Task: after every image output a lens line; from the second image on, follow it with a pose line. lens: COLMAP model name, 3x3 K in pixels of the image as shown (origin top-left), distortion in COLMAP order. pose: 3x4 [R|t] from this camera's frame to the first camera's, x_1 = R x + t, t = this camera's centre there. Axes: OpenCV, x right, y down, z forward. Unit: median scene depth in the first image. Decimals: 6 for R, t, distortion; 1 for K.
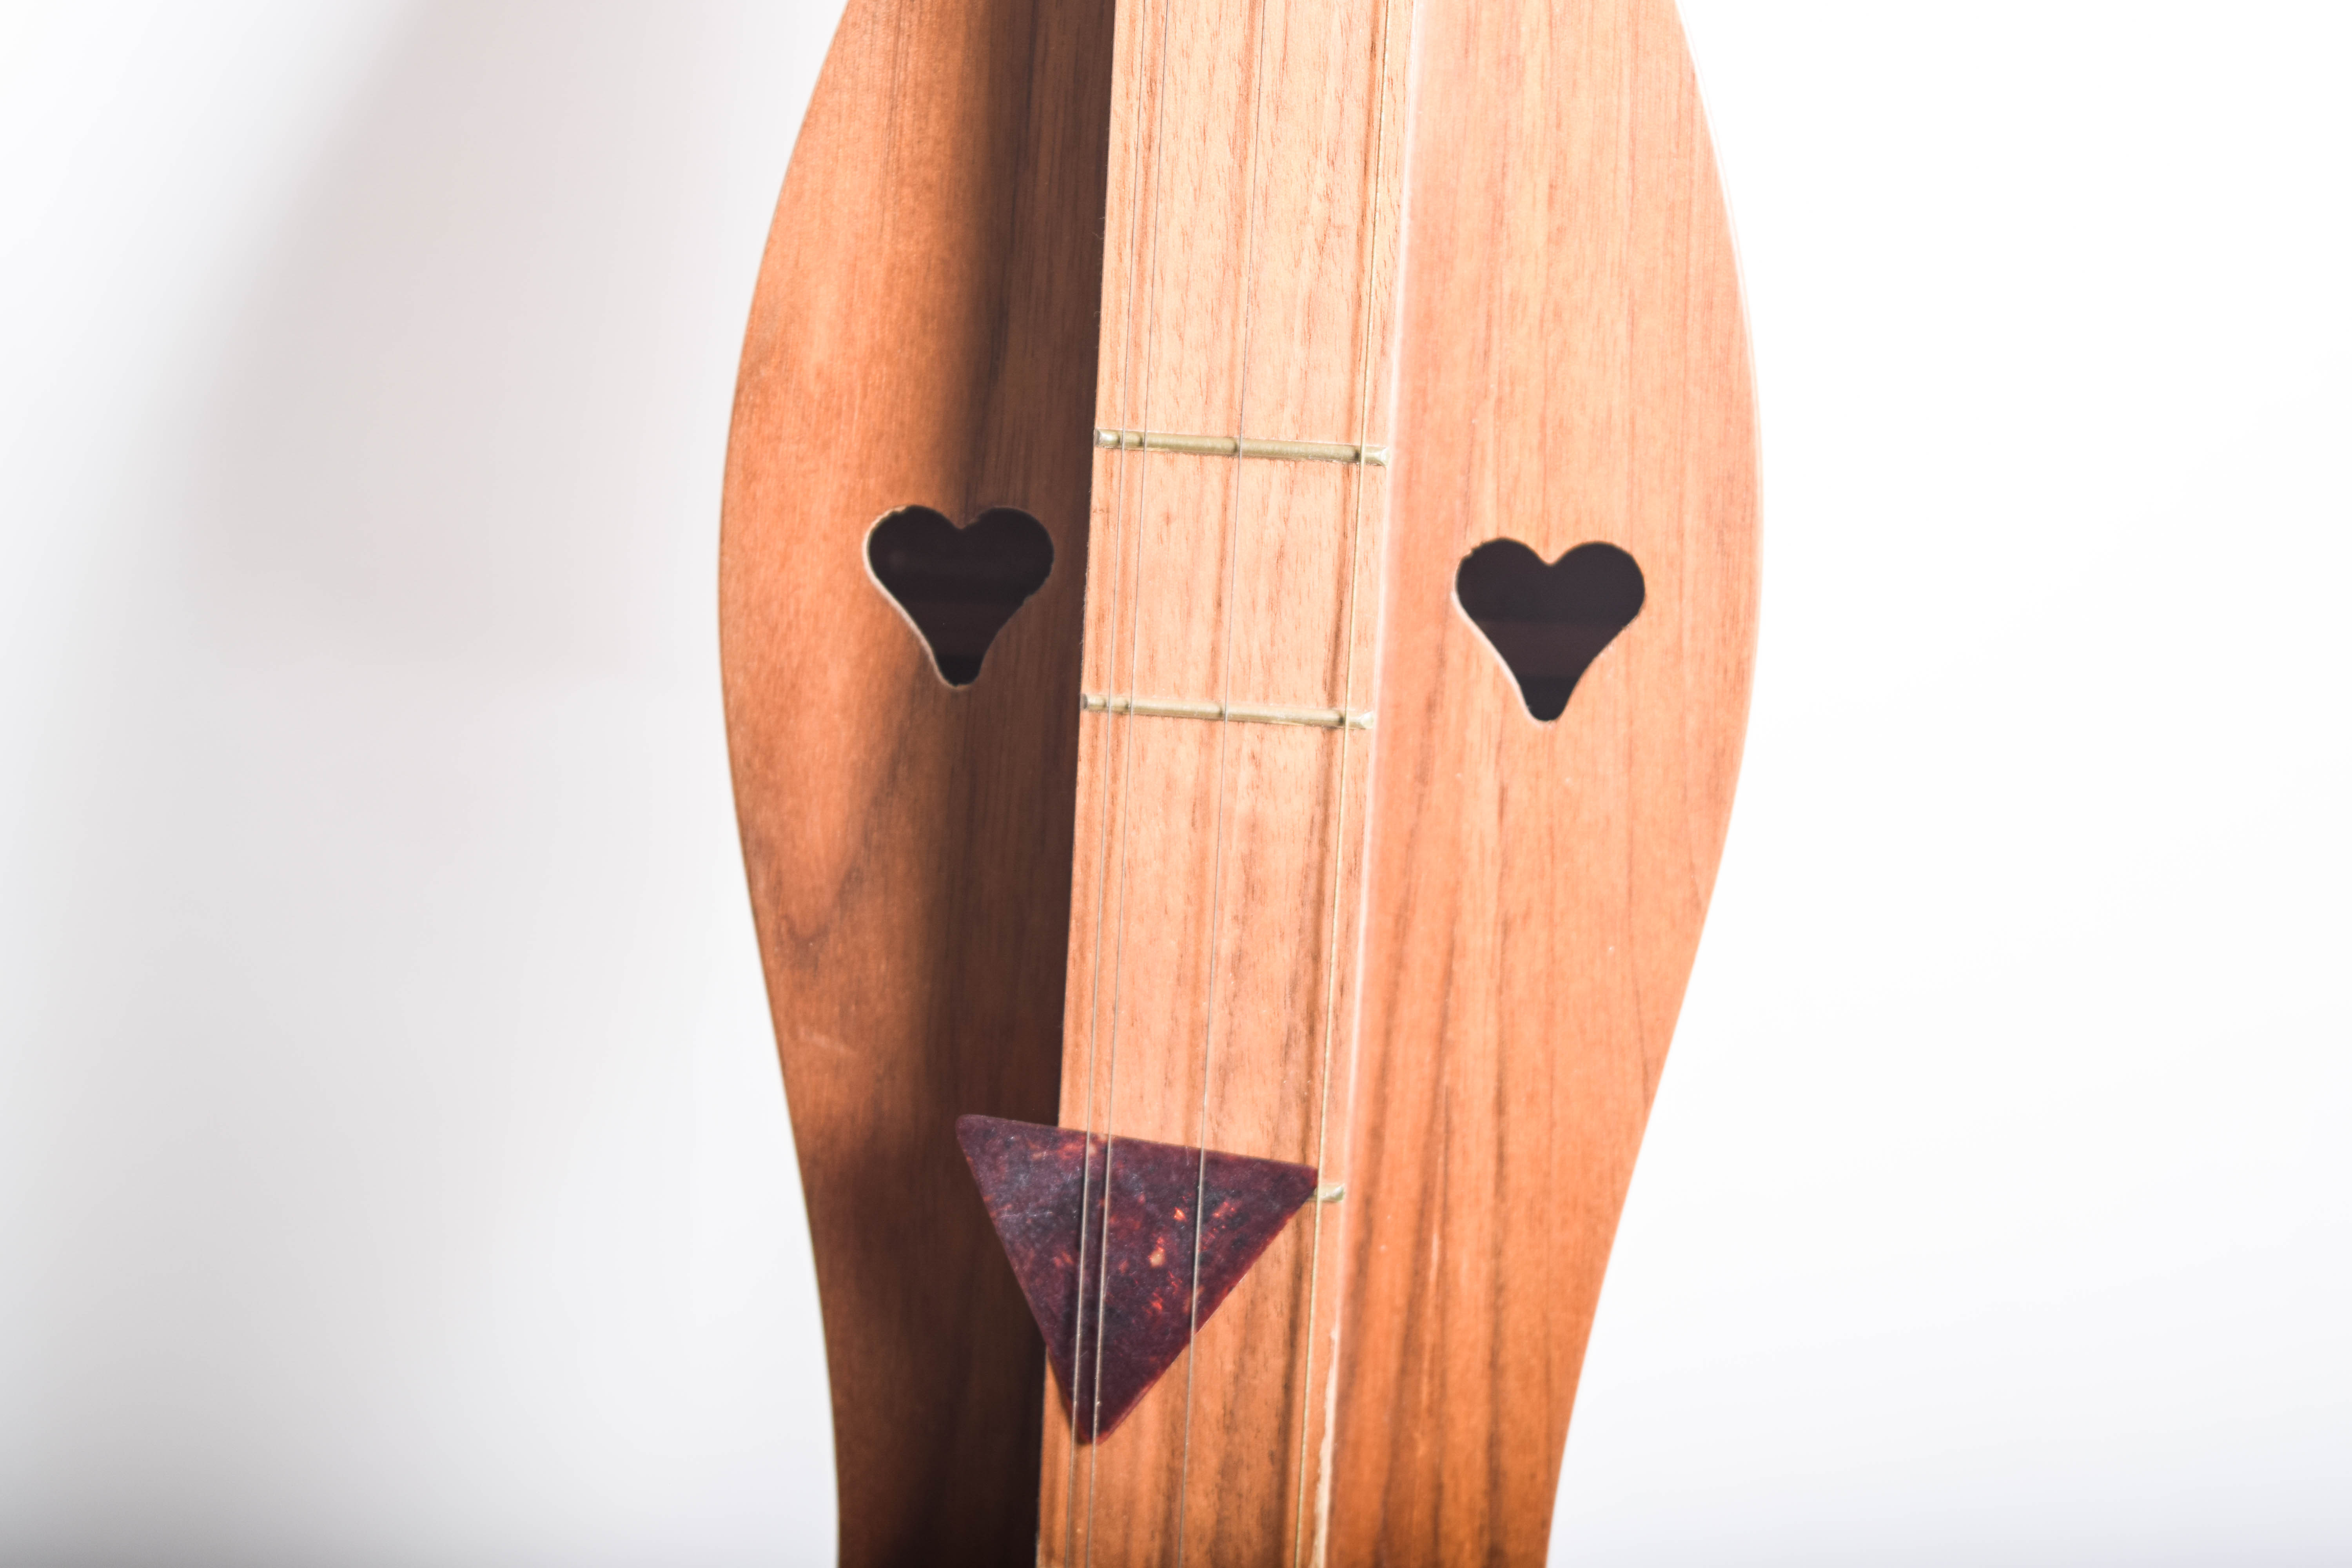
lens RADIAL K [[5546.3, 0, 1171.0], [0, 5546.3, 781.5], [0, 0, 1]] dist [-0.093257, 0.000000]
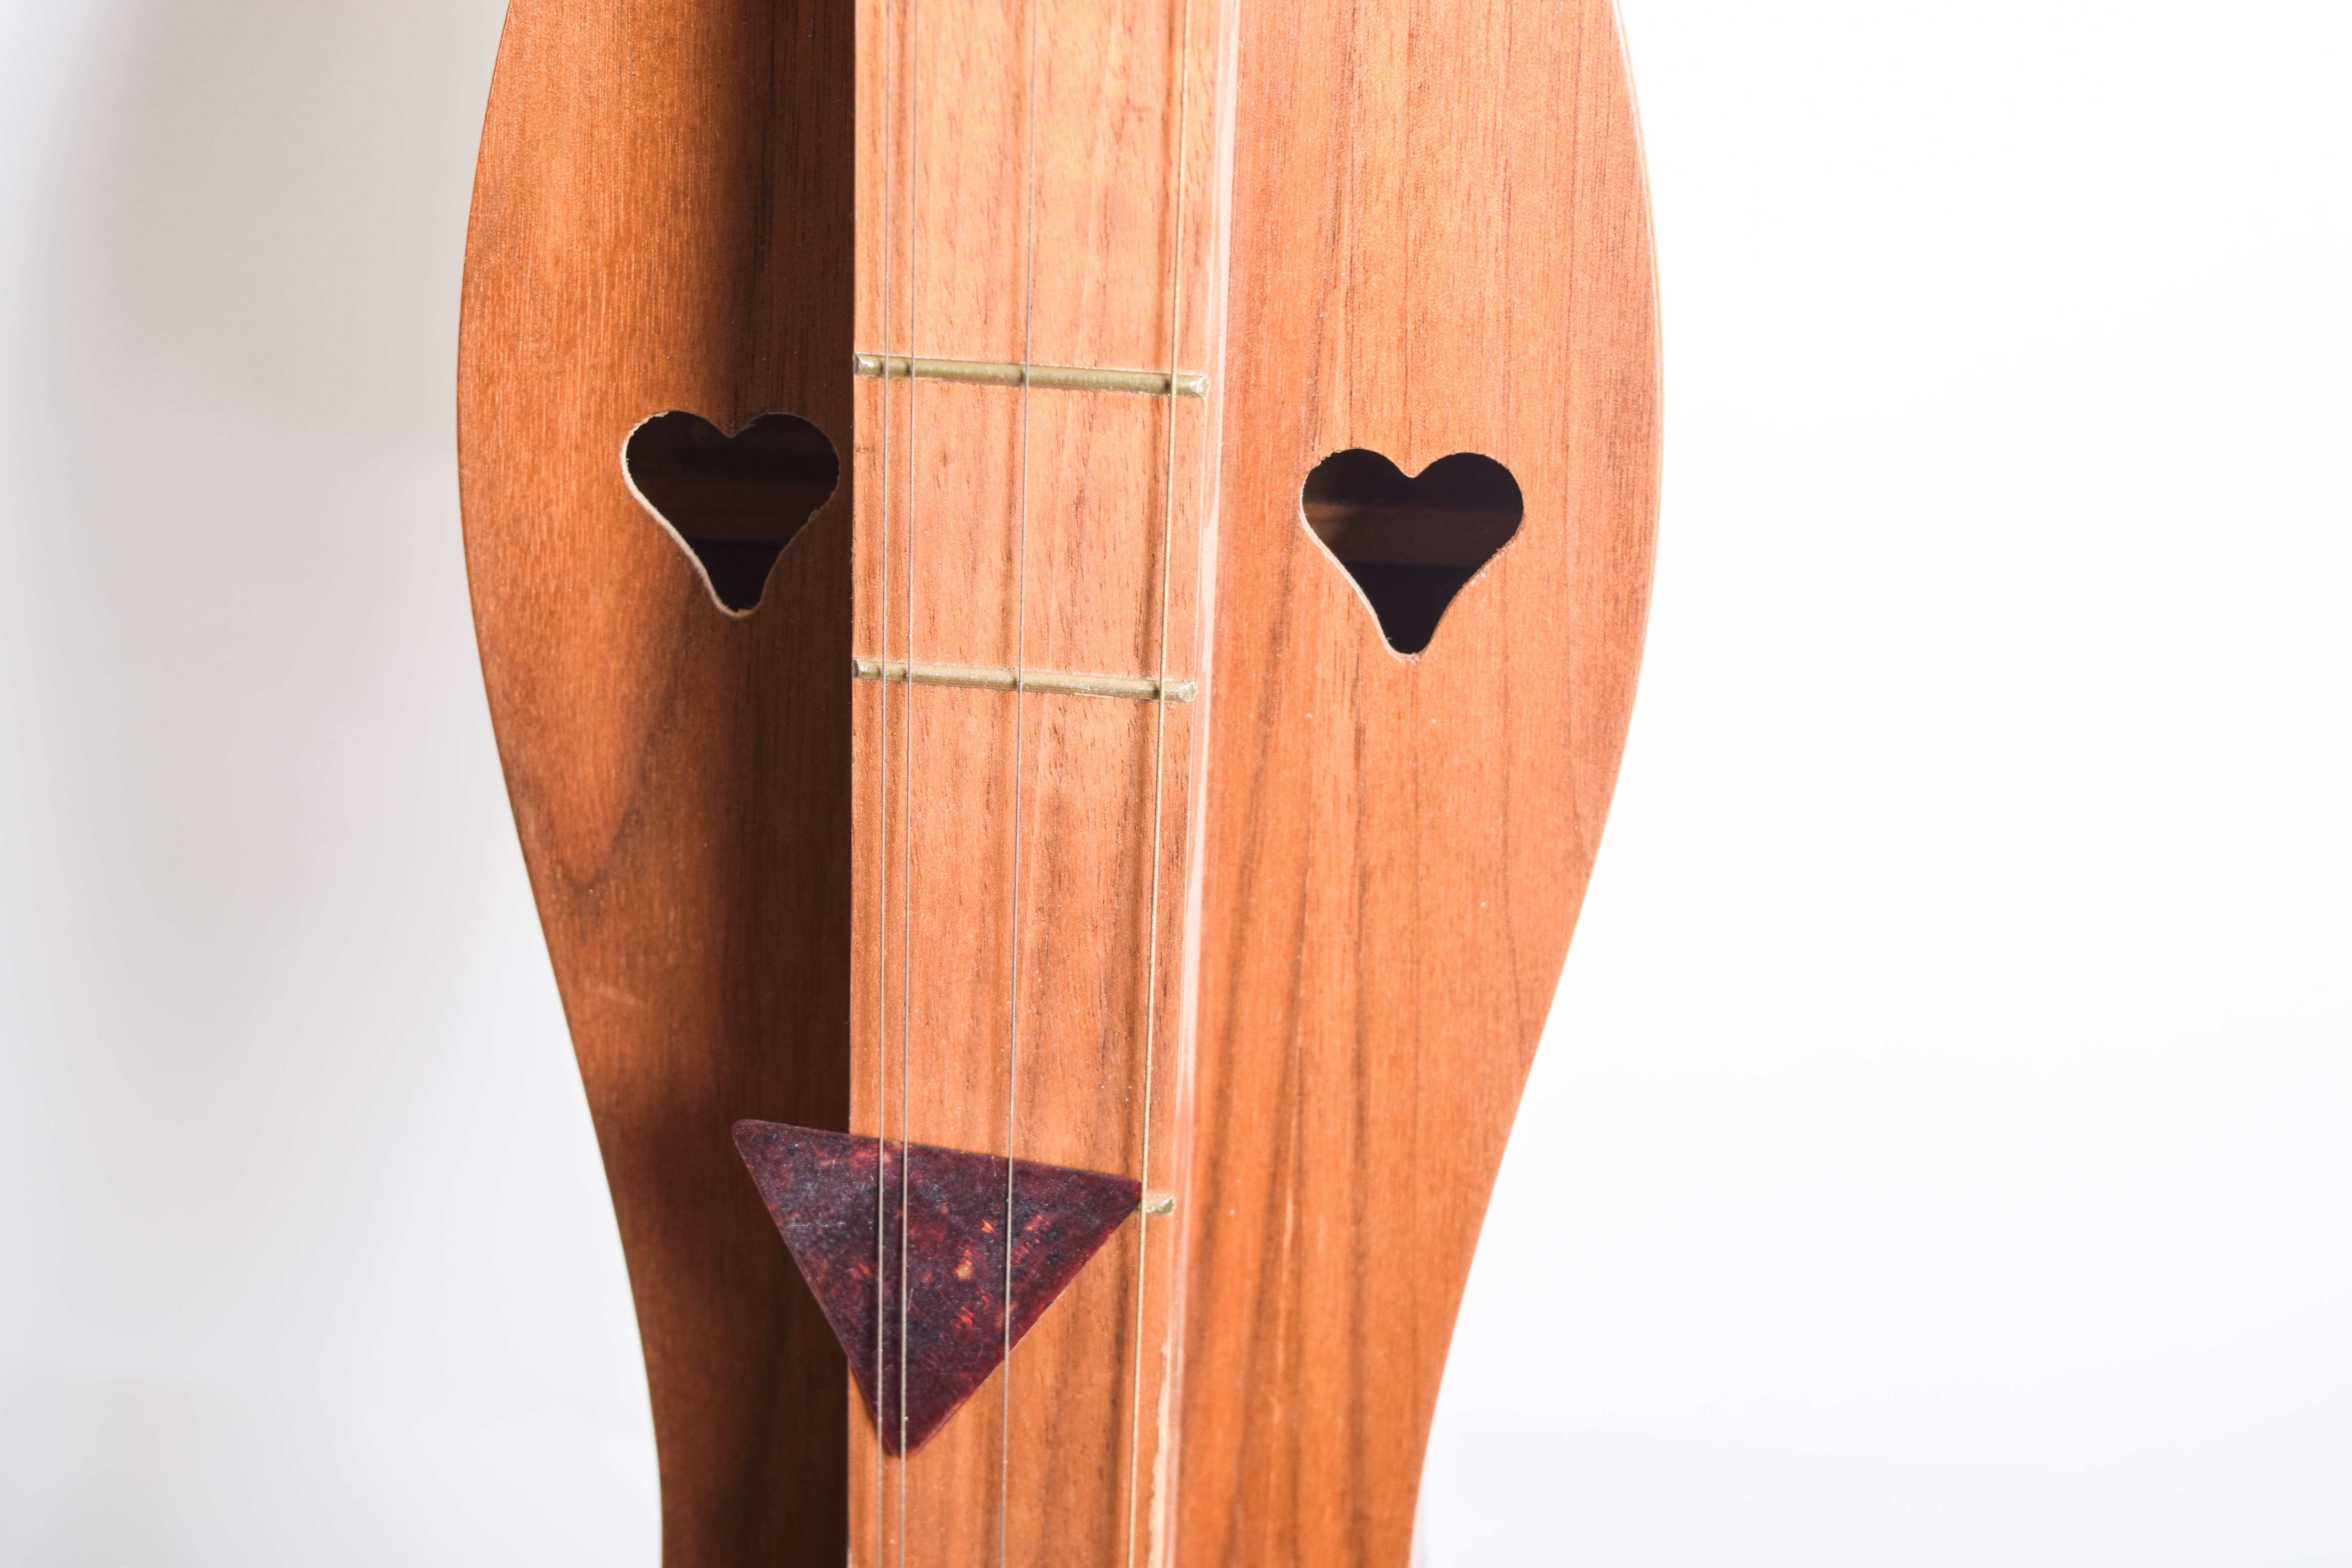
lens RADIAL K [[3585.9, 0, 1186.8], [0, 3585.9, 790.2], [0, 0, 1]] dist [-0.036331, 0.000000]
pose [[0.999367, -0.002517, -0.035488, 0.053331], [0.008894, 0.983495, 0.180718, -0.092653], [0.034448, -0.180920, 0.982894, 0.447407]]
